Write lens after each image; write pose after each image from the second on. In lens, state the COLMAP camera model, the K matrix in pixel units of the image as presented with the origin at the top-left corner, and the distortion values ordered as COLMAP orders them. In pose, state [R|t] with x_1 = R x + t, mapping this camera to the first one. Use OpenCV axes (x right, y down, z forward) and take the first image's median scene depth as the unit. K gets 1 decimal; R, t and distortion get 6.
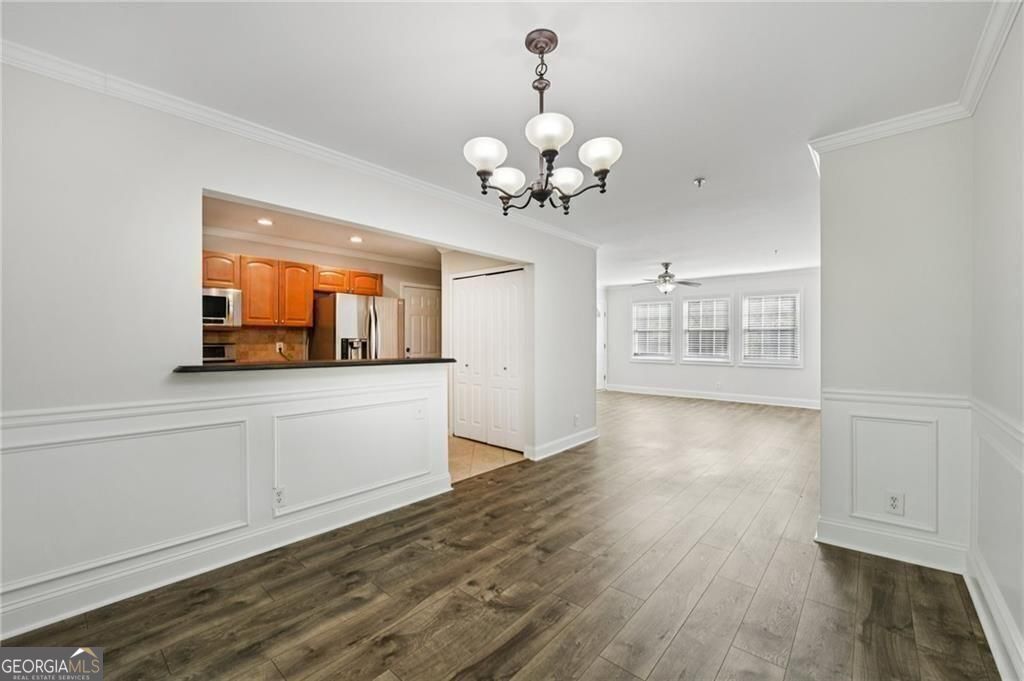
lens RADIAL K [[410.4, 0, 521.6], [0, 410.4, 341.7], [0, 0, 1]] dist [-0.003245, -0.001494]
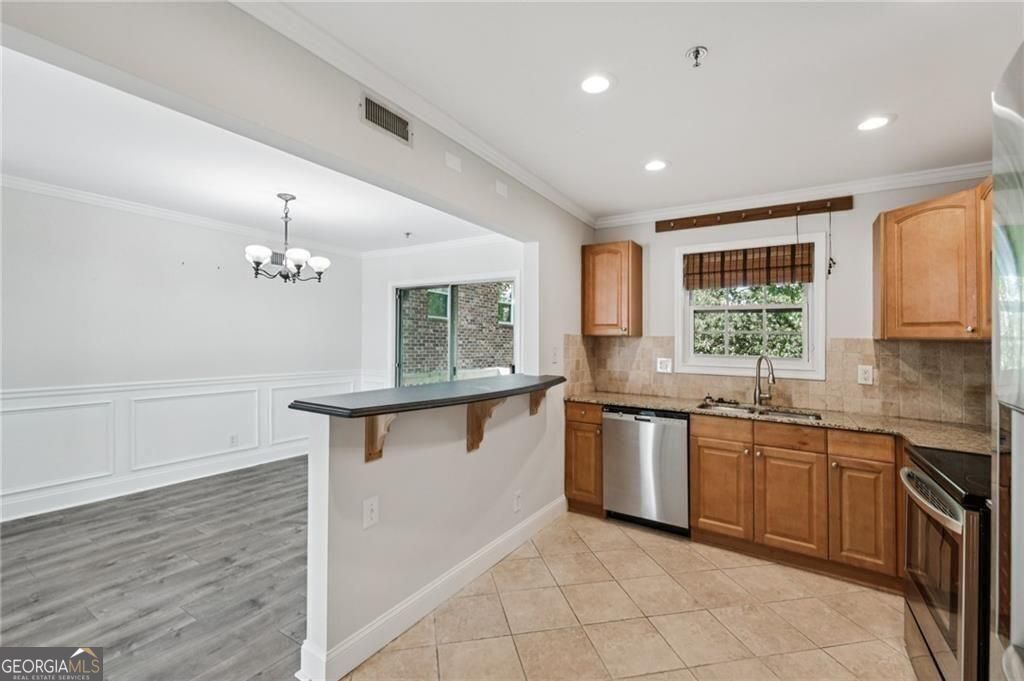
lens RADIAL K [[445.0, 0, 506.7], [0, 445.0, 346.8], [0, 0, 1]] dist [0.016160, 0.000506]
pose [[-0.991245, -0.021011, -0.130351, -0.456497], [-0.022349, 0.999711, 0.008815, -0.044512], [0.130128, 0.011651, -0.991429, 2.114296]]
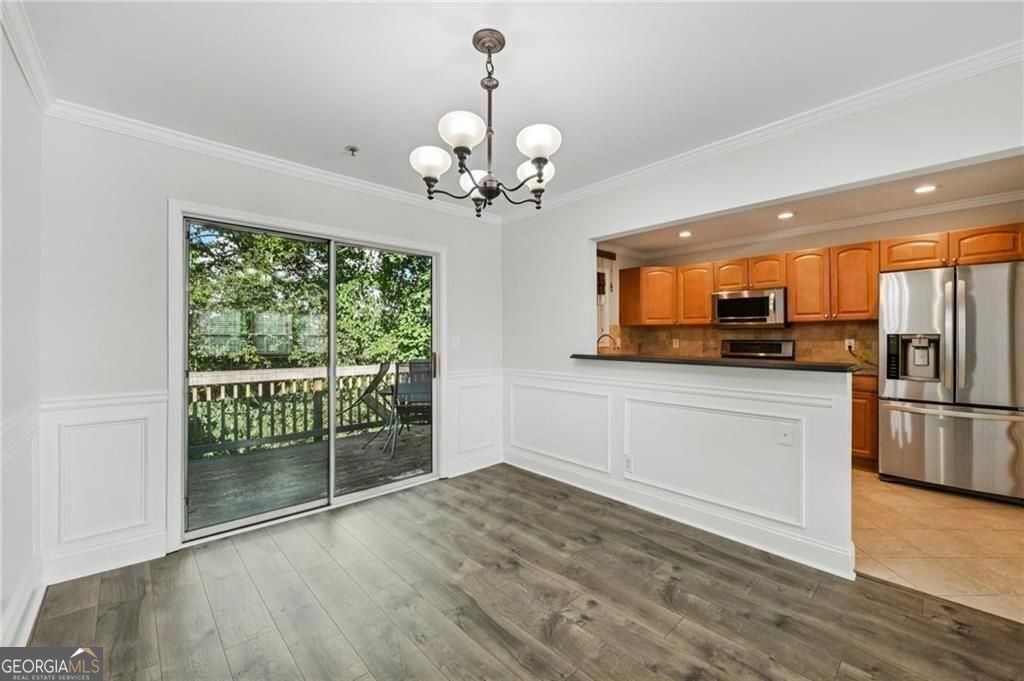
lens RADIAL K [[410.4, 0, 512.6], [0, 410.4, 331.2], [0, 0, 1]] dist [-0.003245, -0.001494]
pose [[-0.108005, -0.018566, -0.993977, 0.683373], [0.002843, 0.999816, -0.018984, -0.002096], [0.994146, -0.004877, -0.107932, 0.769491]]
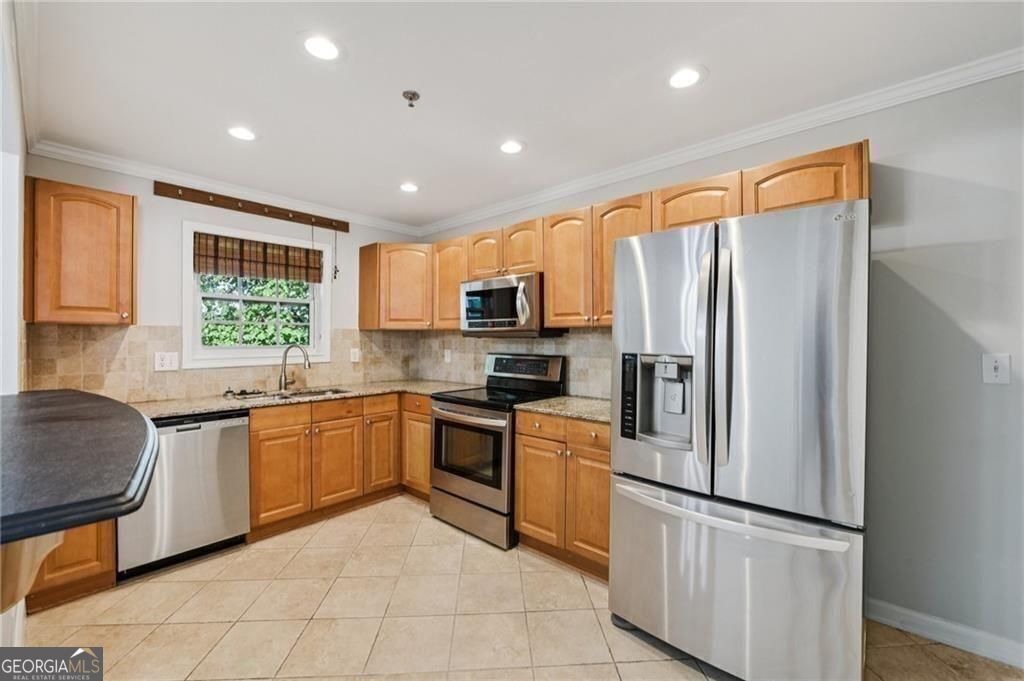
lens RADIAL K [[410.4, 0, 522.1], [0, 410.4, 332.8], [0, 0, 1]] dist [-0.003245, -0.001494]
pose [[-0.005043, -0.013189, -0.999900, -0.074703], [0.003083, 0.999908, -0.013205, -0.041821], [0.999983, -0.003149, -0.005002, 1.686853]]
